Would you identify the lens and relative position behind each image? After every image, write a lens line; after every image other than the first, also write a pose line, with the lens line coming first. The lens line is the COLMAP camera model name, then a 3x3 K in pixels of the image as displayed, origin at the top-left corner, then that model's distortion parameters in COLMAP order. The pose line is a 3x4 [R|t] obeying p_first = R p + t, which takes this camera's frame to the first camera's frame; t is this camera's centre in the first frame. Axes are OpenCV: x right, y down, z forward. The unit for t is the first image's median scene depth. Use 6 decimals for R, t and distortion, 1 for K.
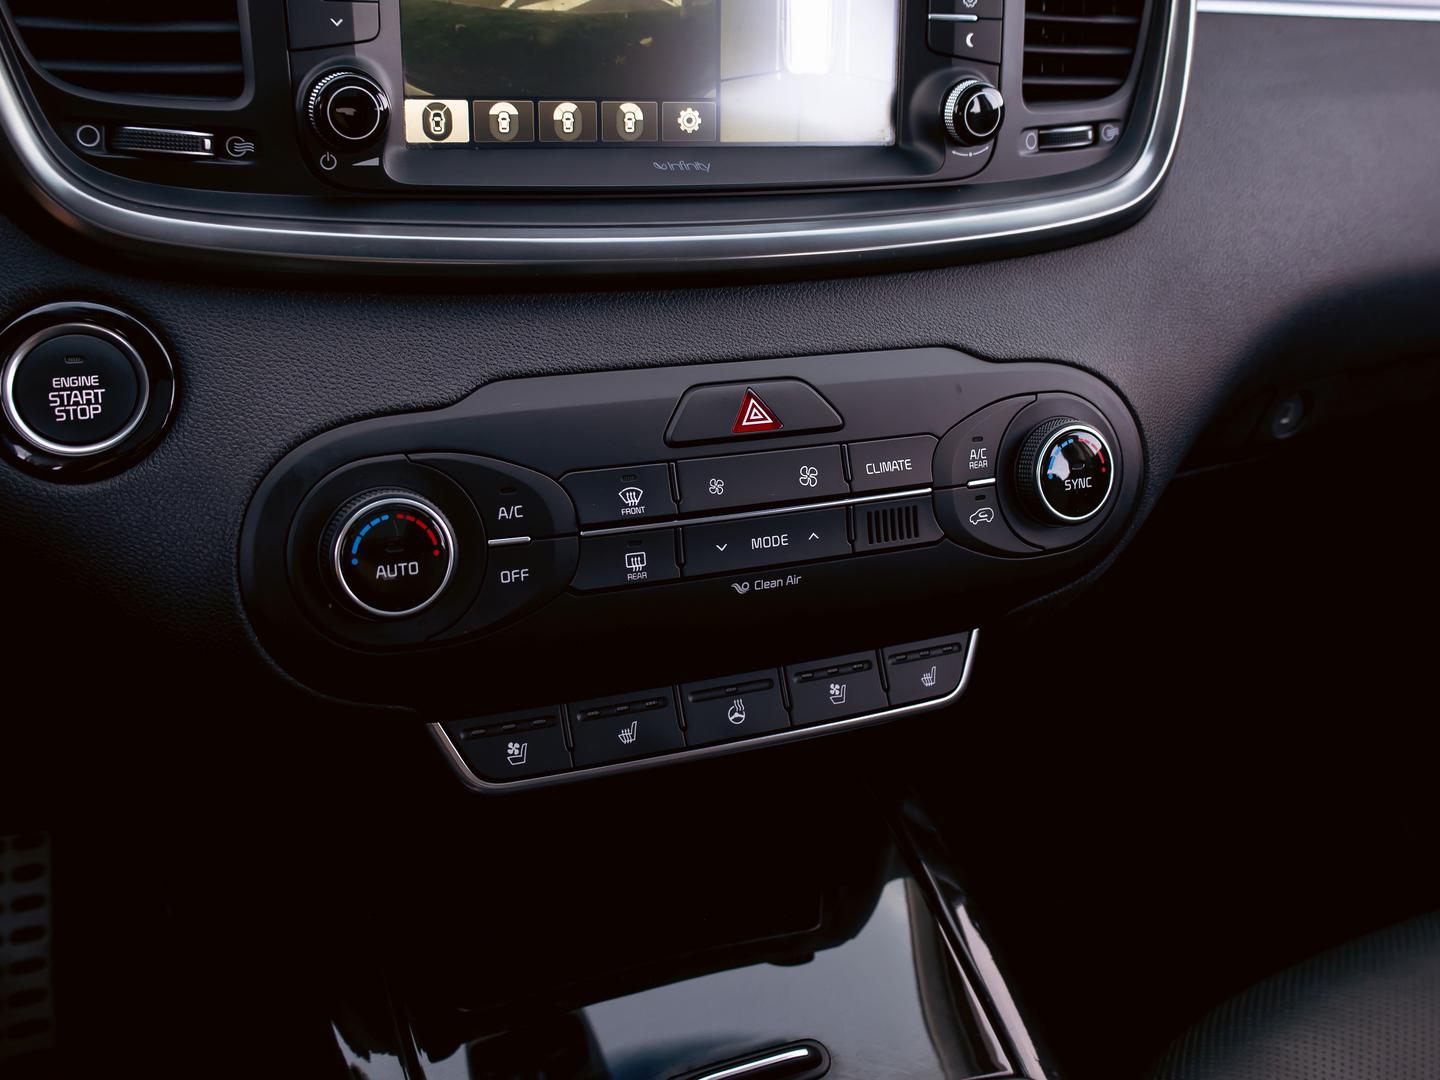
lens RADIAL K [[1445.8, 0, 725.9], [0, 1445.8, 528.9], [0, 0, 1]] dist [-0.007612, 0.000000]
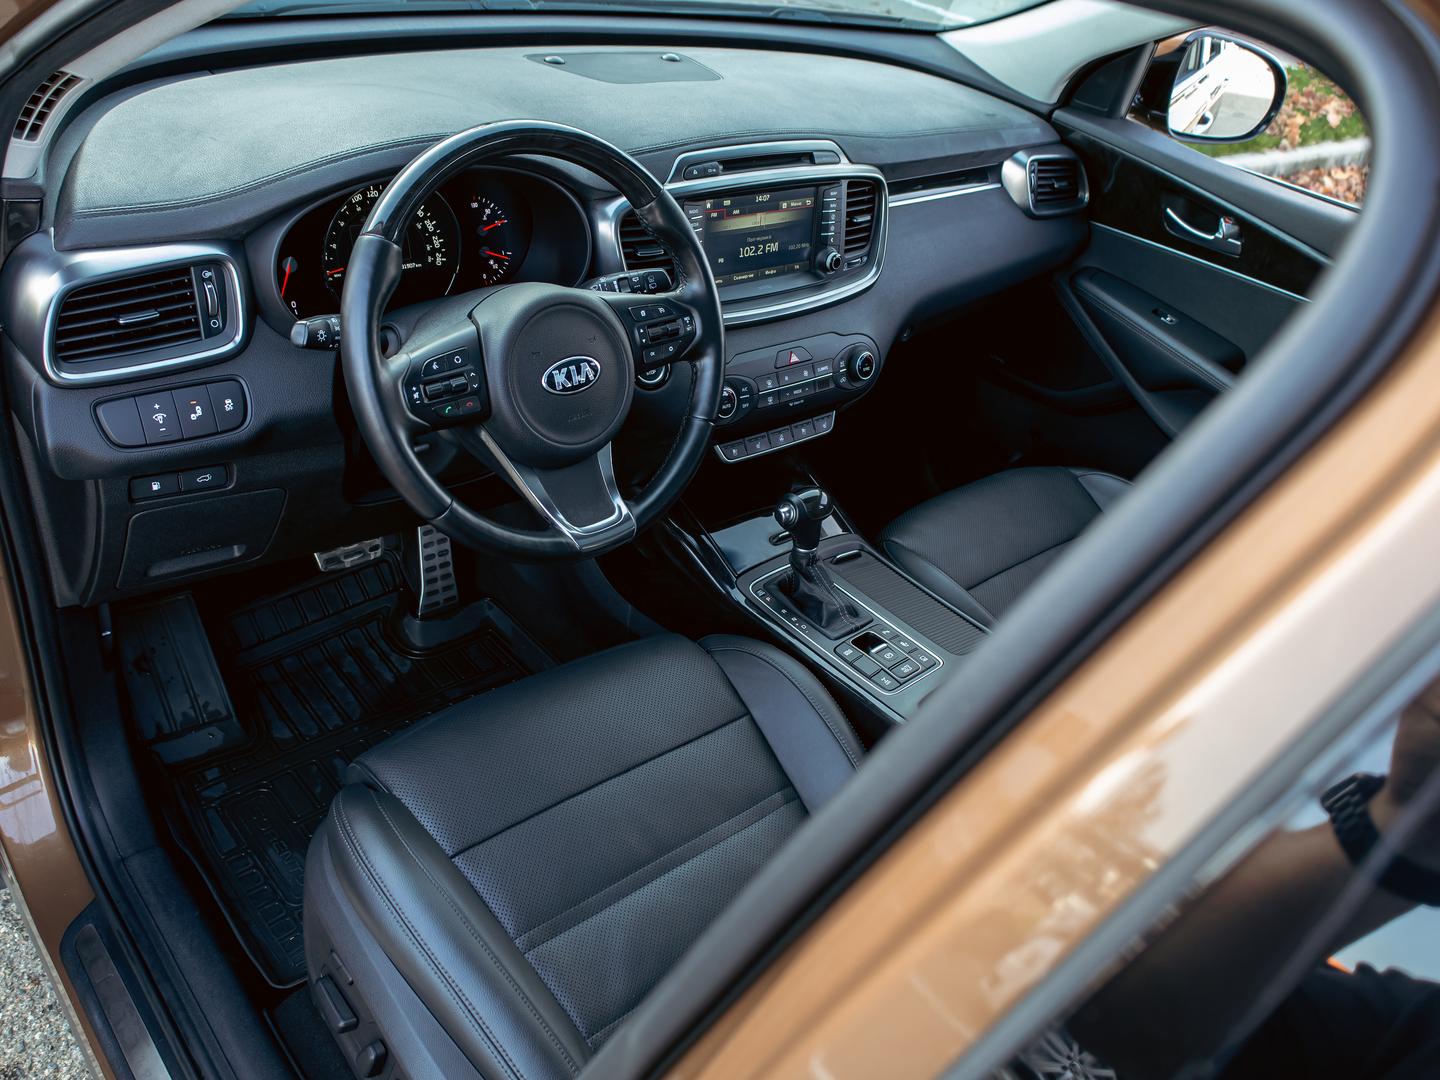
lens RADIAL K [[1240.9, 0, 720.8], [0, 1240.9, 534.1], [0, 0, 1]] dist [-0.015607, -0.009436]
pose [[0.952408, -0.093674, 0.290075, -1.104279], [0.040459, 0.982039, 0.184289, -0.224613], [-0.302128, -0.163783, 0.939092, -1.985839]]
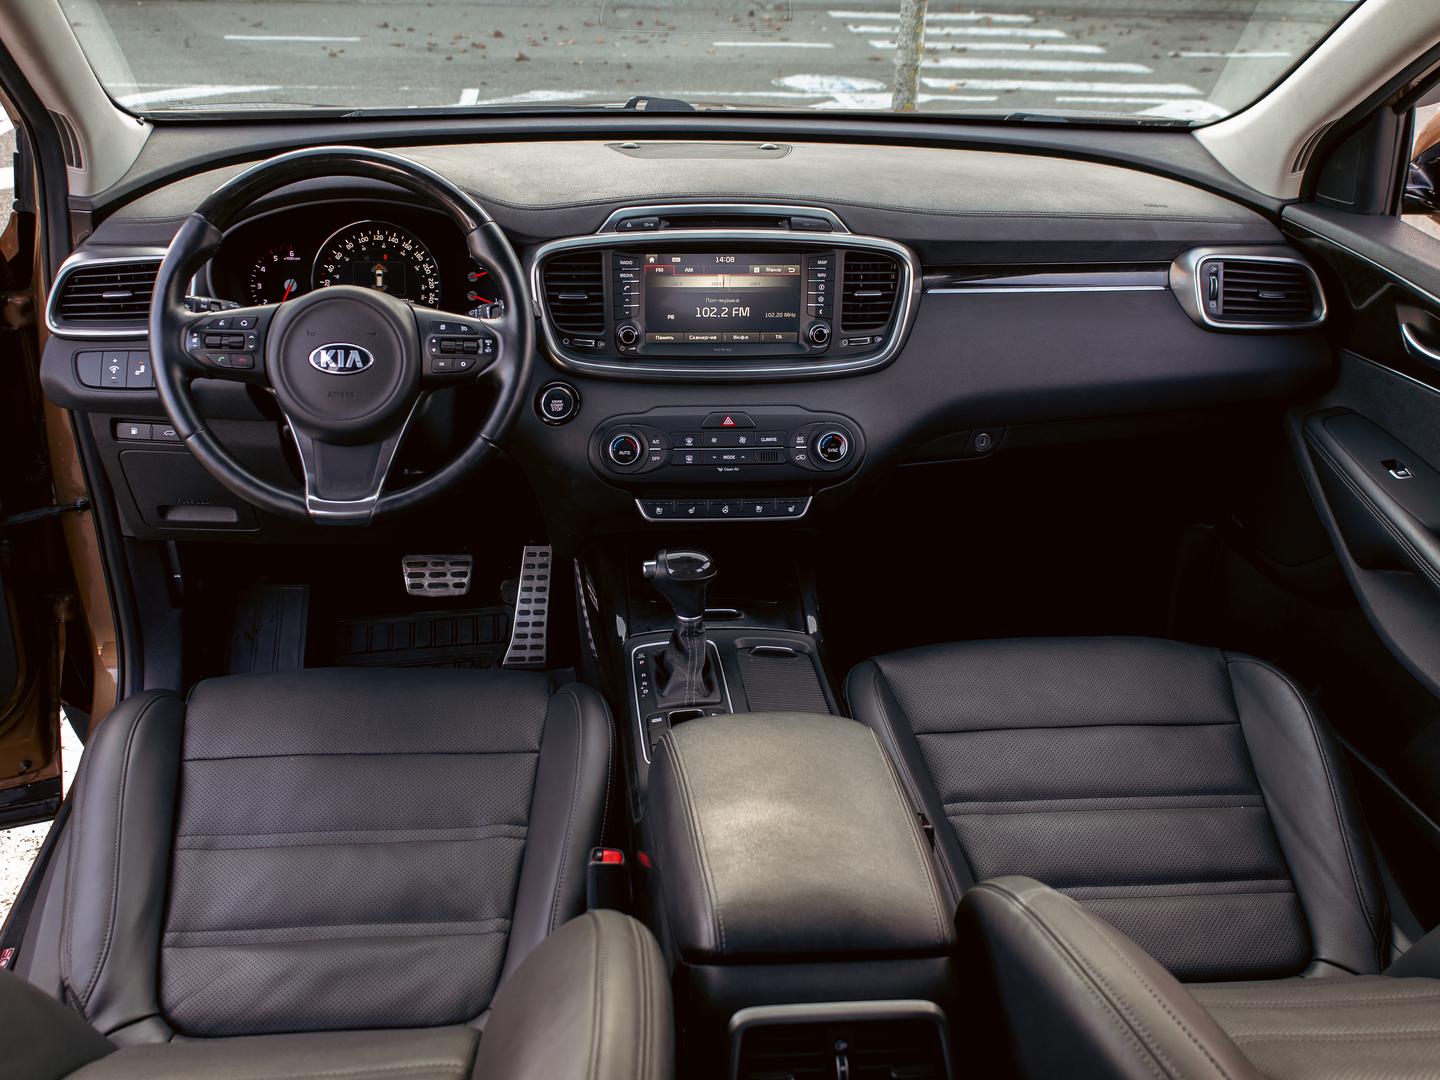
lens RADIAL K [[1445.8, 0, 720.0], [0, 1445.8, 546.1], [0, 0, 1]] dist [-0.007612, 0.000000]
pose [[0.930072, 0.092274, -0.355600, 1.258988], [-0.100805, 0.994891, -0.005493, 0.241612], [0.353276, 0.040955, 0.934622, -2.261548]]
